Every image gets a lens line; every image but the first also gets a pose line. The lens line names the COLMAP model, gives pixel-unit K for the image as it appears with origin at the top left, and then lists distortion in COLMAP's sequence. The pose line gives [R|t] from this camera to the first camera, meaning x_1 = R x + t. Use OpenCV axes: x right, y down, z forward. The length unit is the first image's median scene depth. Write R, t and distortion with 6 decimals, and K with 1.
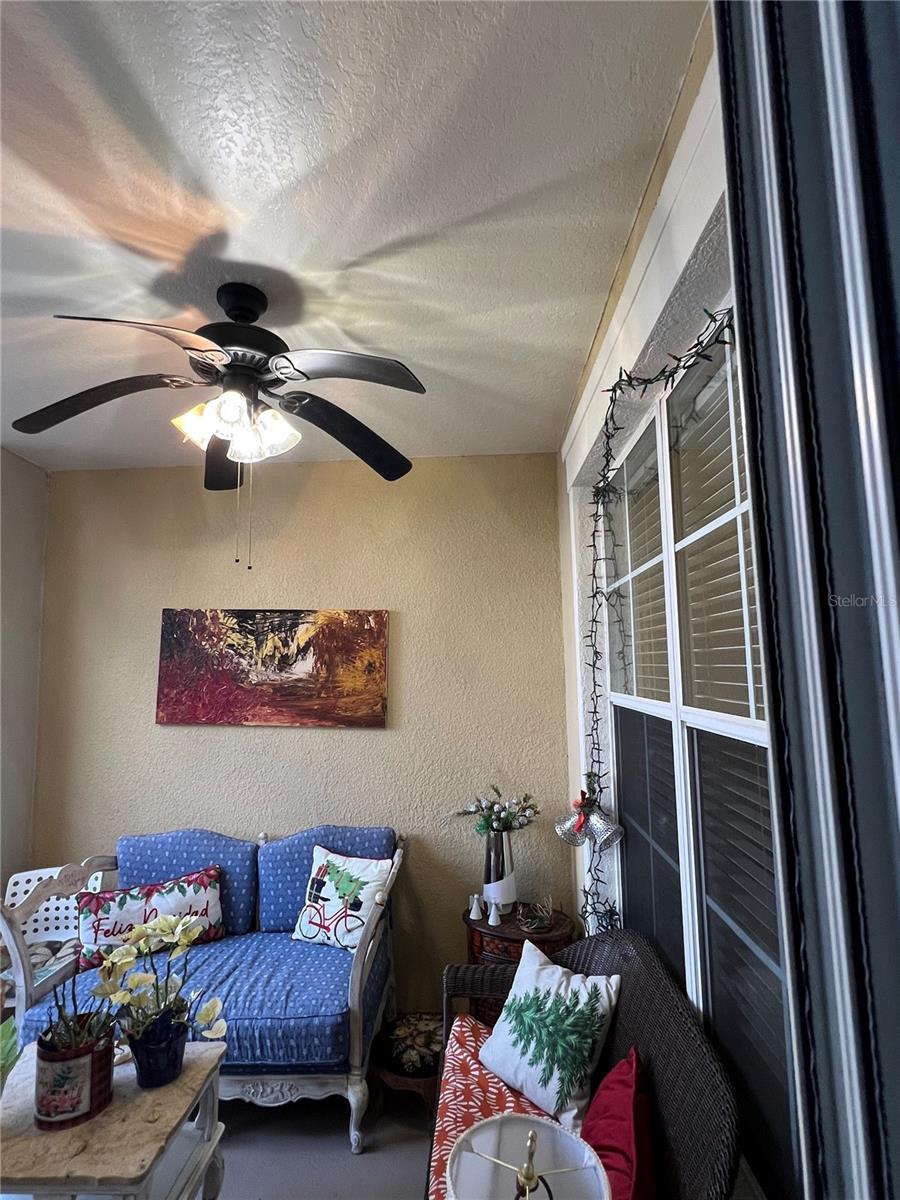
lens RADIAL K [[610.3, 0, 447.5], [0, 610.3, 599.4], [0, 0, 1]] dist [-0.000855, 0.001640]
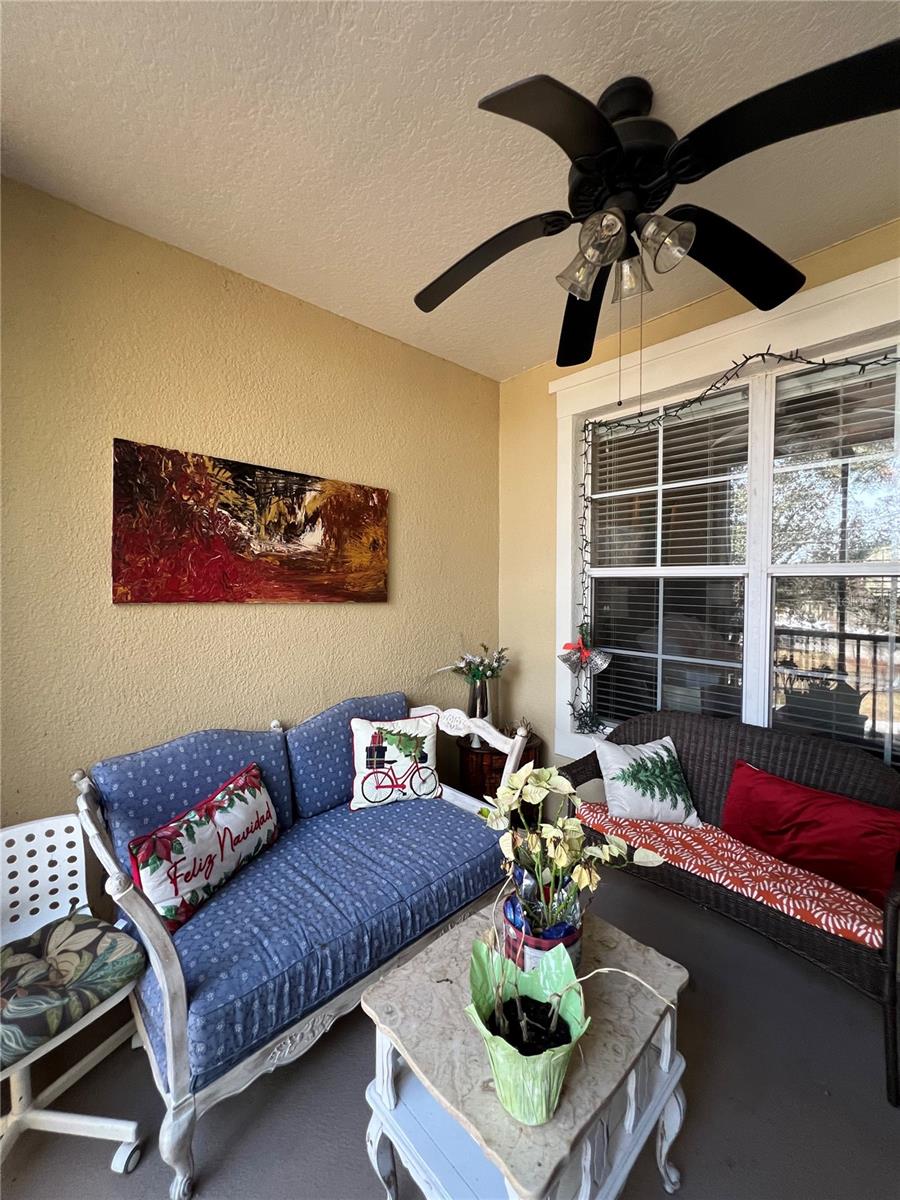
lens RADIAL K [[477.2, 0, 445.1], [0, 477.2, 596.6], [0, 0, 1]] dist [0.000267, 0.000196]
pose [[0.698238, -0.006636, 0.715835, -0.704423], [-0.092274, 0.990781, 0.099191, 0.123975], [-0.709894, -0.135312, 0.691188, 0.409549]]
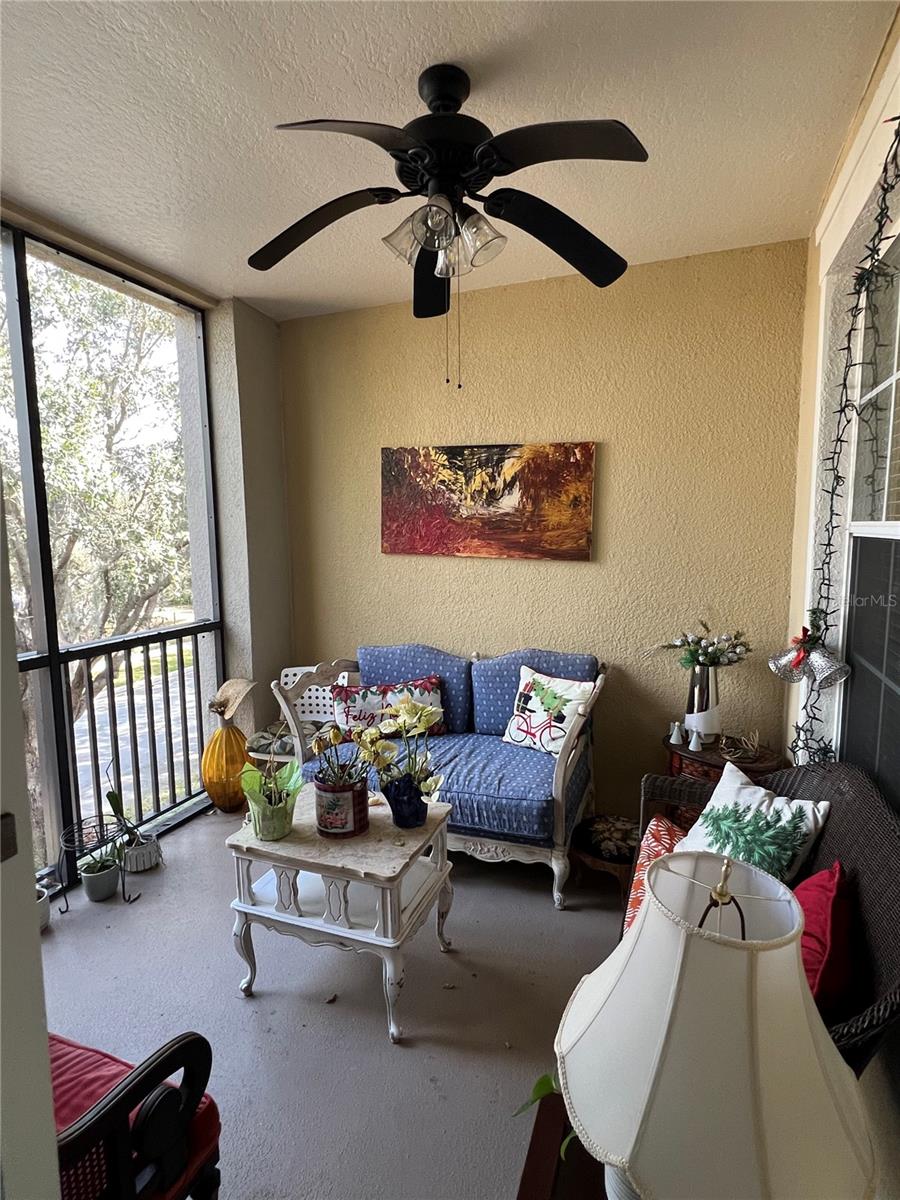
lens RADIAL K [[610.3, 0, 456.9], [0, 610.3, 592.9], [0, 0, 1]] dist [-0.000855, 0.001640]
pose [[0.951706, 0.041652, -0.304171, -0.002708], [0.027649, 0.975100, 0.220035, 0.037727], [0.305762, -0.217819, 0.926857, -0.014058]]
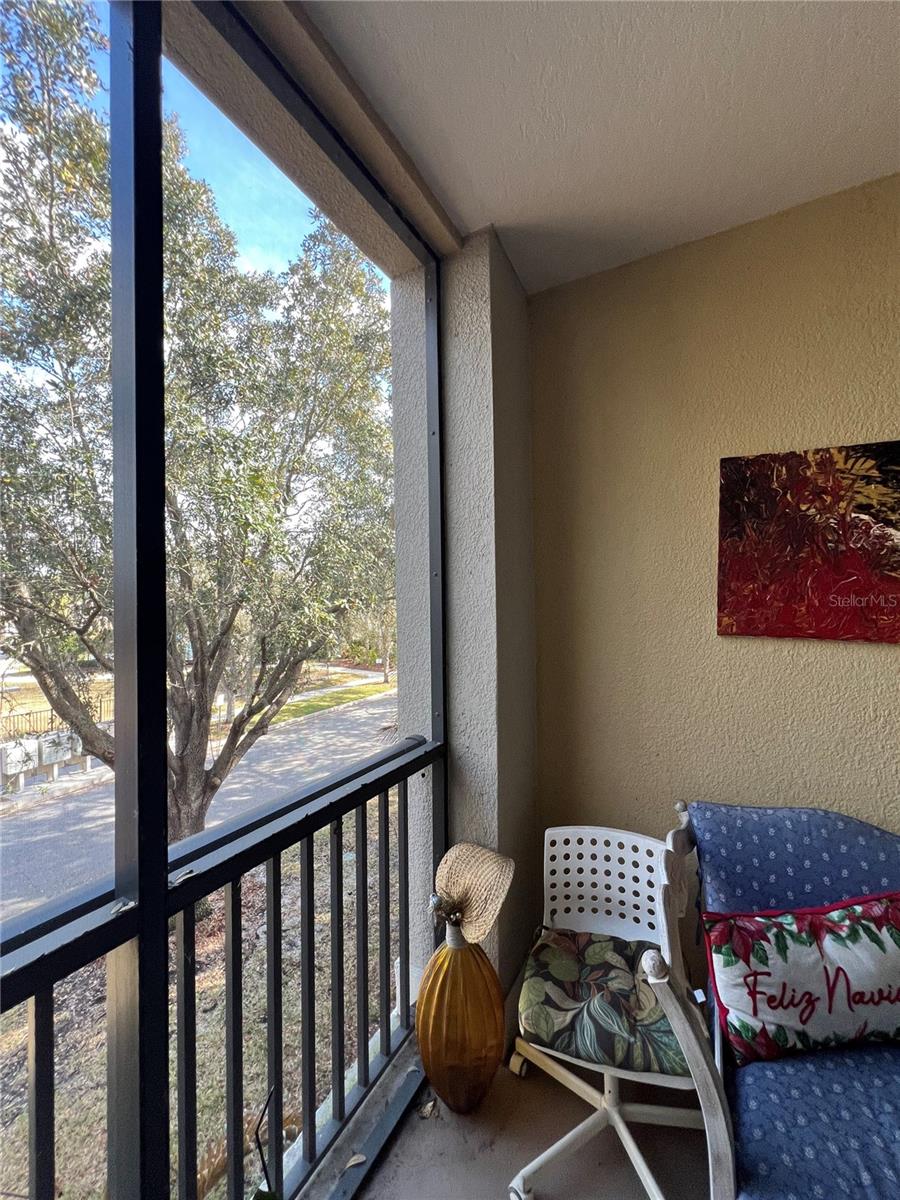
lens RADIAL K [[477.2, 0, 458.9], [0, 477.2, 594.6], [0, 0, 1]] dist [0.000267, 0.000196]
pose [[0.905089, 0.006801, -0.425169, -0.597207], [0.041612, 0.993657, 0.104476, 0.111330], [0.423182, -0.112252, 0.899064, 0.495687]]
